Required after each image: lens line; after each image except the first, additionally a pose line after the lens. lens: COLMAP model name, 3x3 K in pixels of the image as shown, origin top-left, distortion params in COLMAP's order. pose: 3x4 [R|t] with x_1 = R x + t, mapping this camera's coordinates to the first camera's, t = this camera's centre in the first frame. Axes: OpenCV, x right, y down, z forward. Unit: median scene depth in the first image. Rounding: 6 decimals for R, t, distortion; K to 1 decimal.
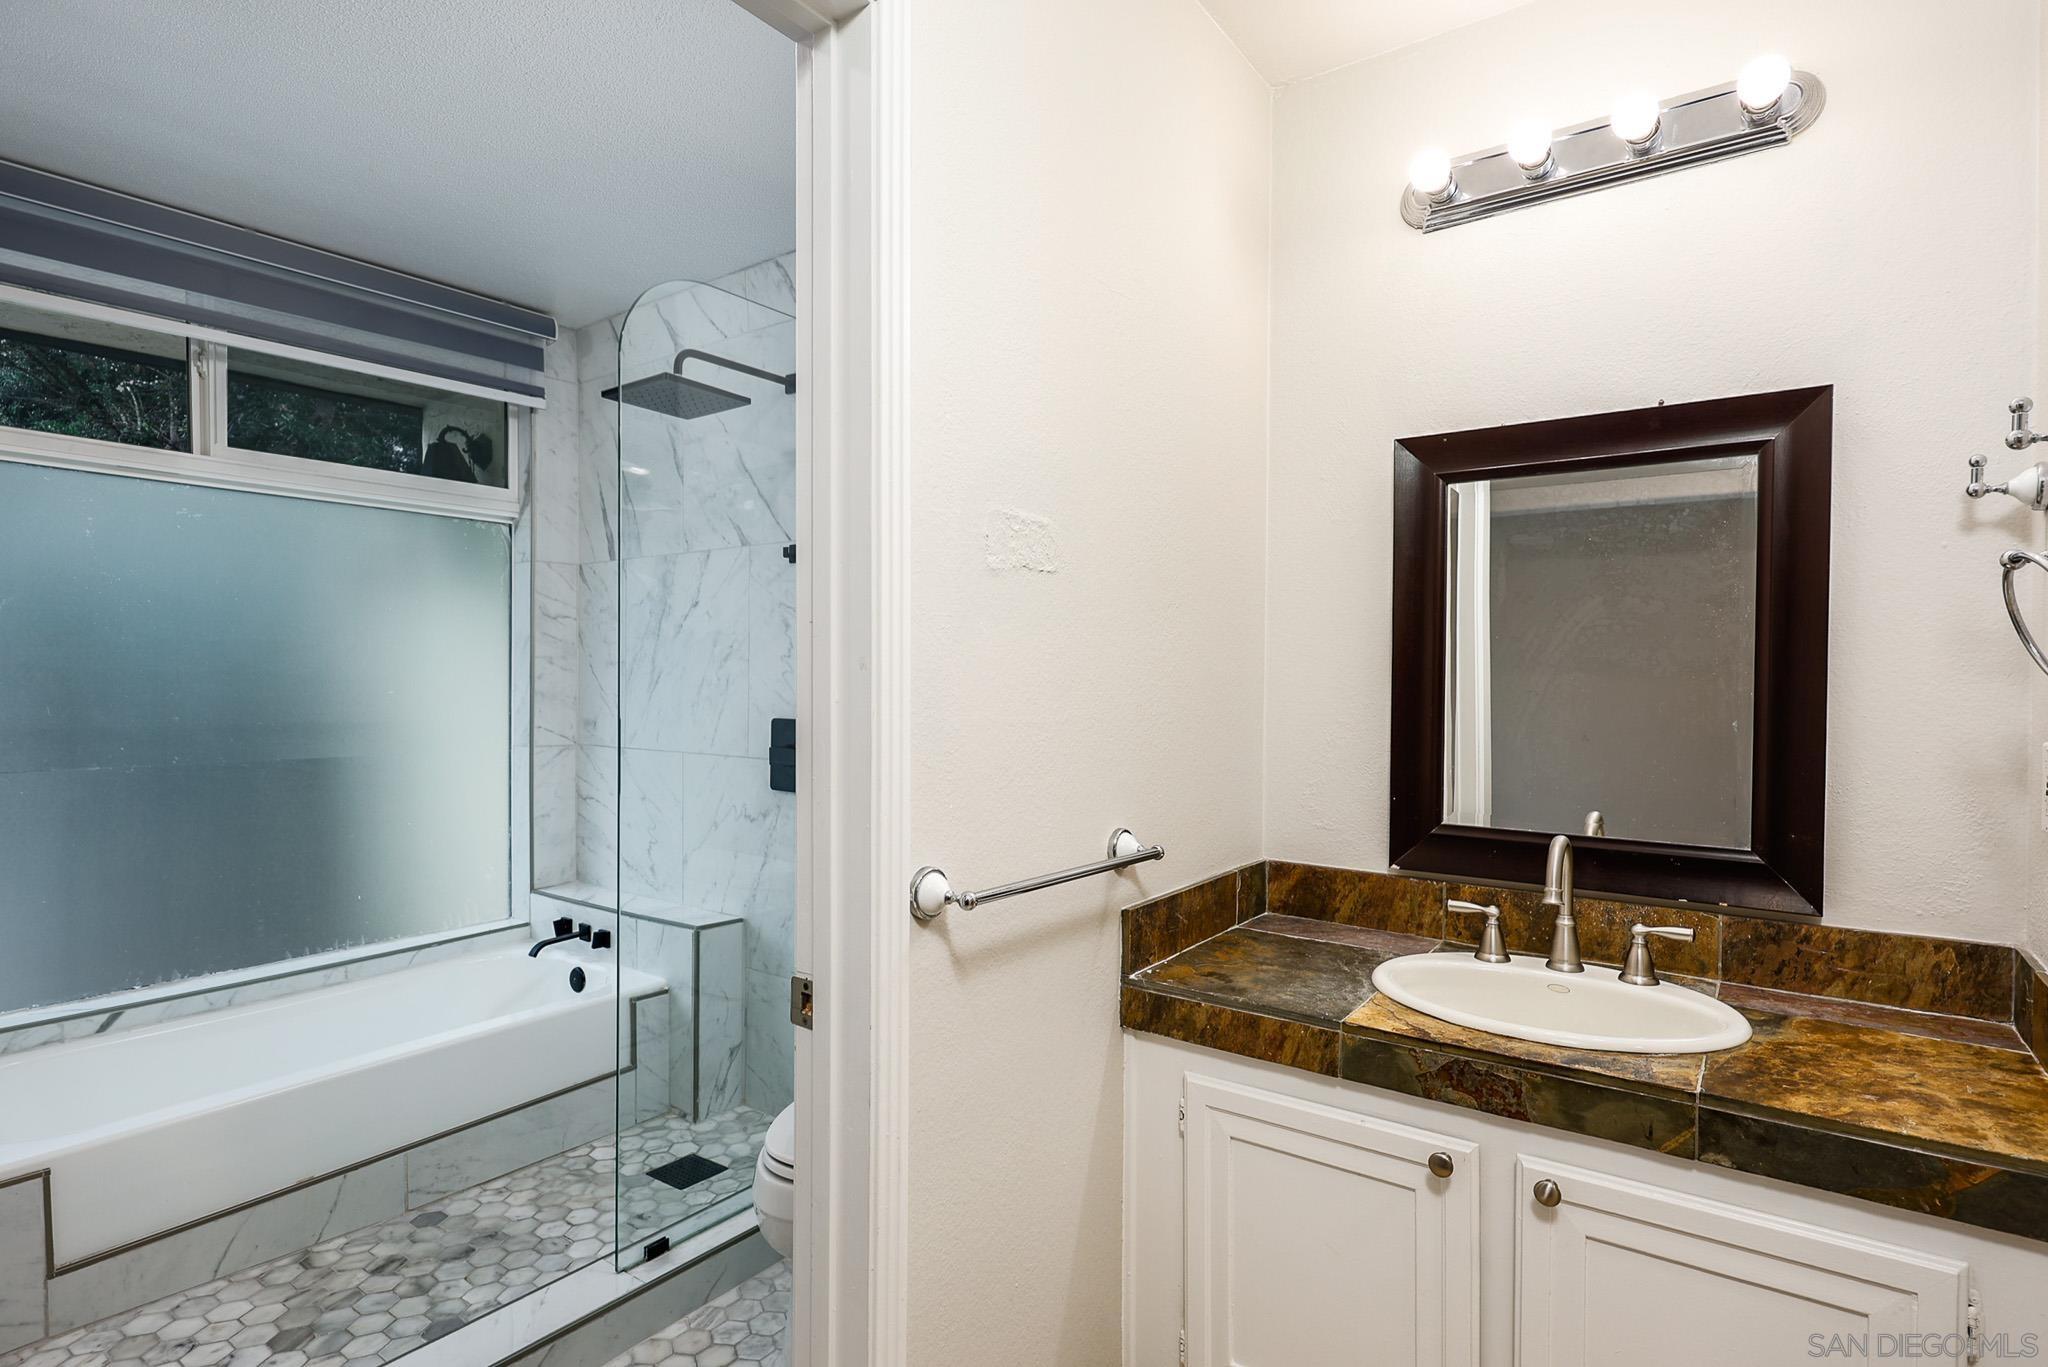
lens RADIAL K [[1047.9, 0, 1025.8], [0, 1047.9, 683.9], [0, 0, 1]] dist [-0.000615, -0.000068]
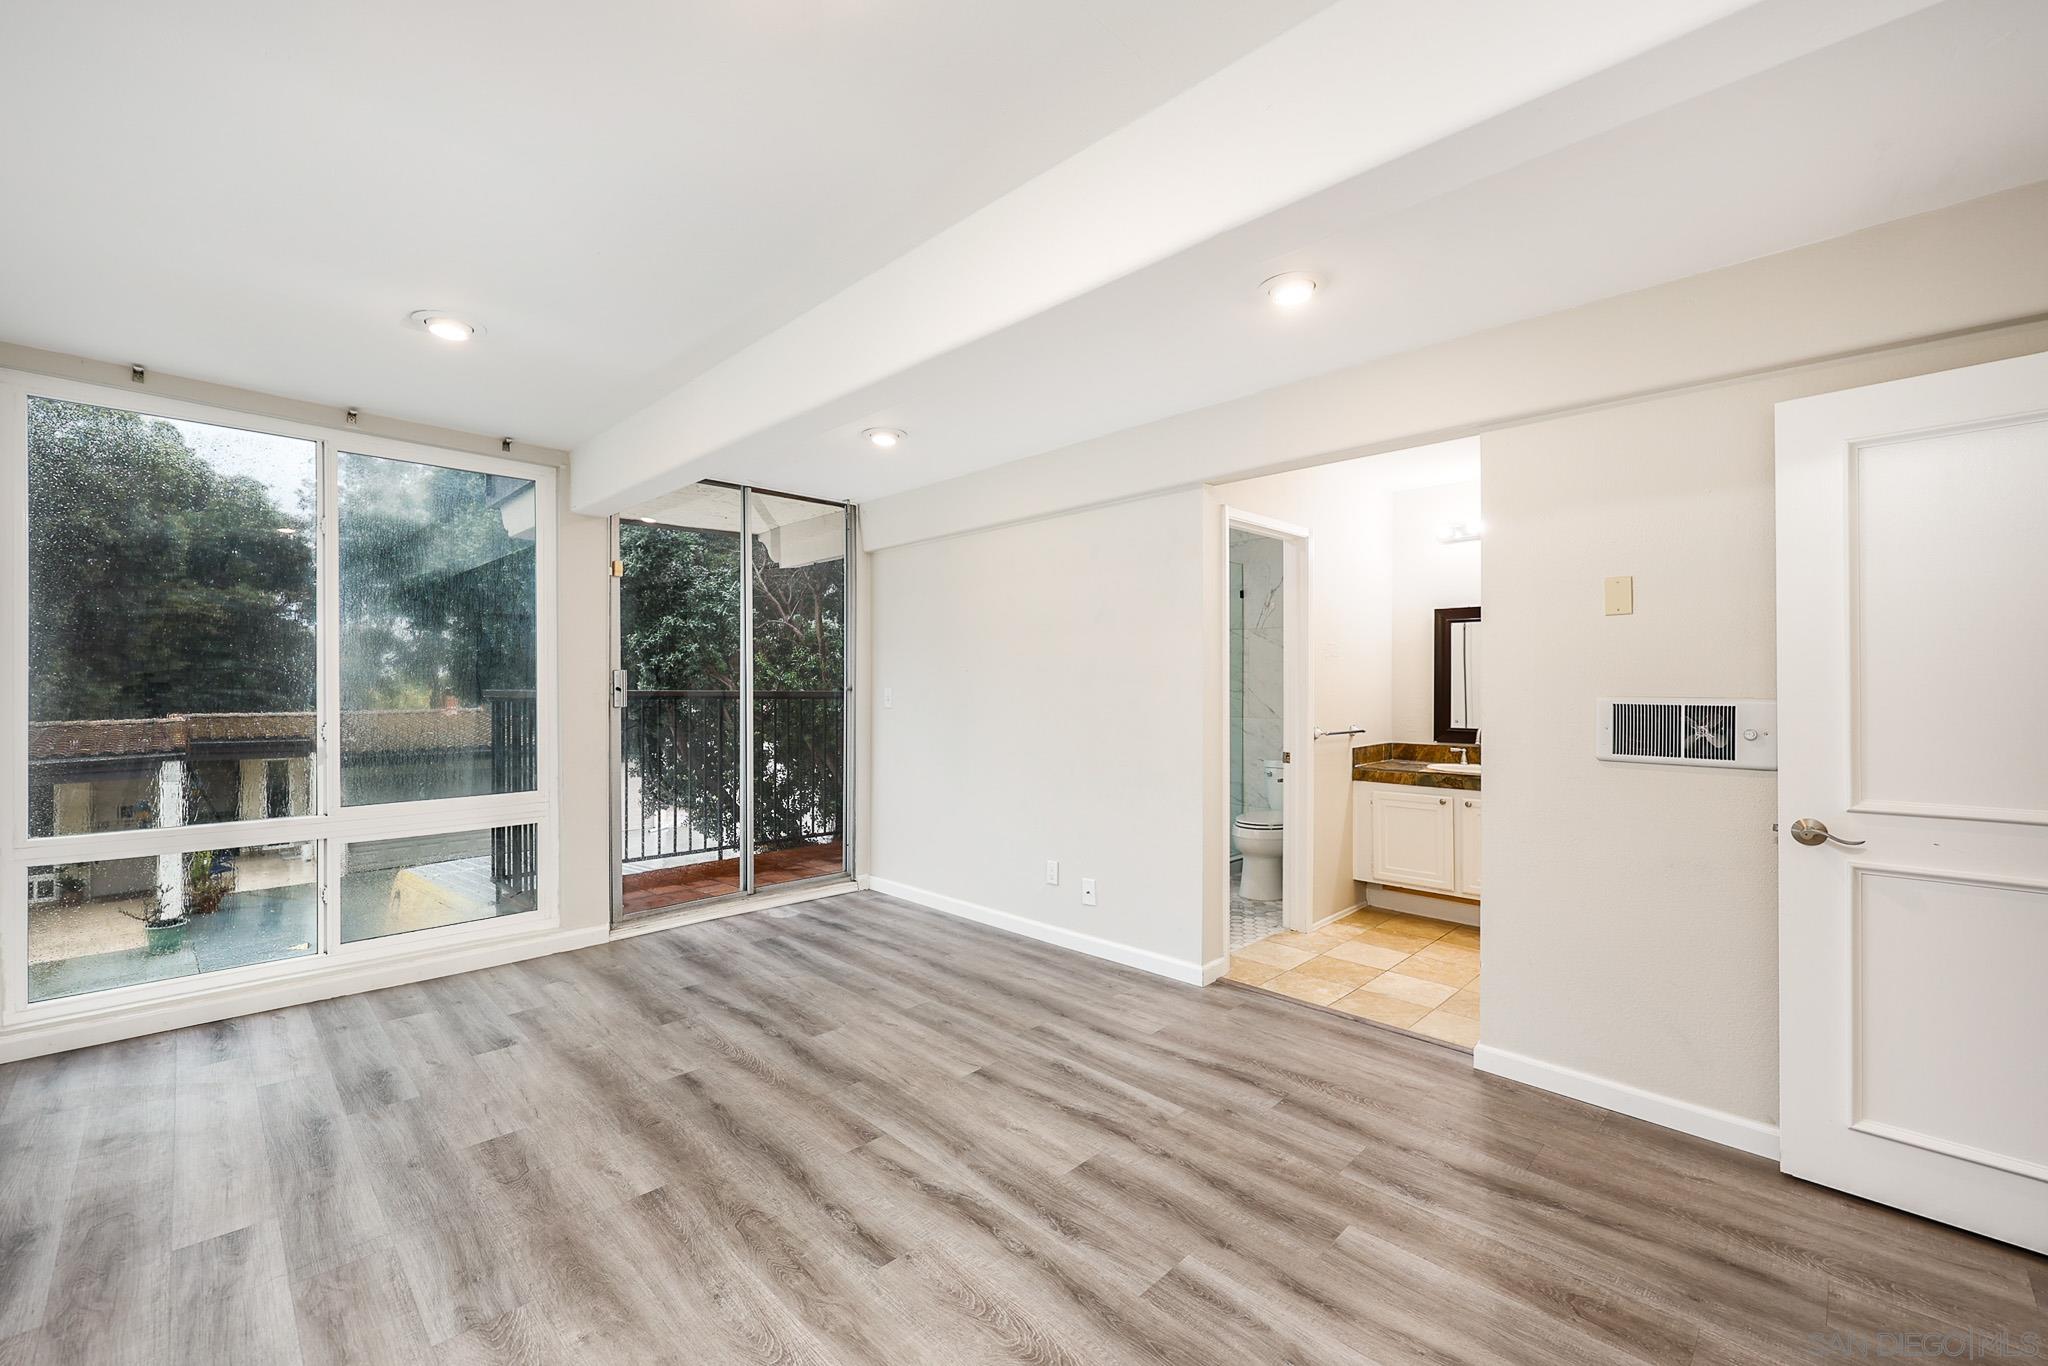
lens RADIAL K [[840.8, 0, 1011.0], [0, 840.8, 675.5], [0, 0, 1]] dist [0.001578, -0.000066]
pose [[0.985930, -0.003518, -0.167121, -0.583241], [0.001591, 0.999931, -0.011667, -0.001996], [0.167151, 0.011237, 0.985867, -2.055860]]
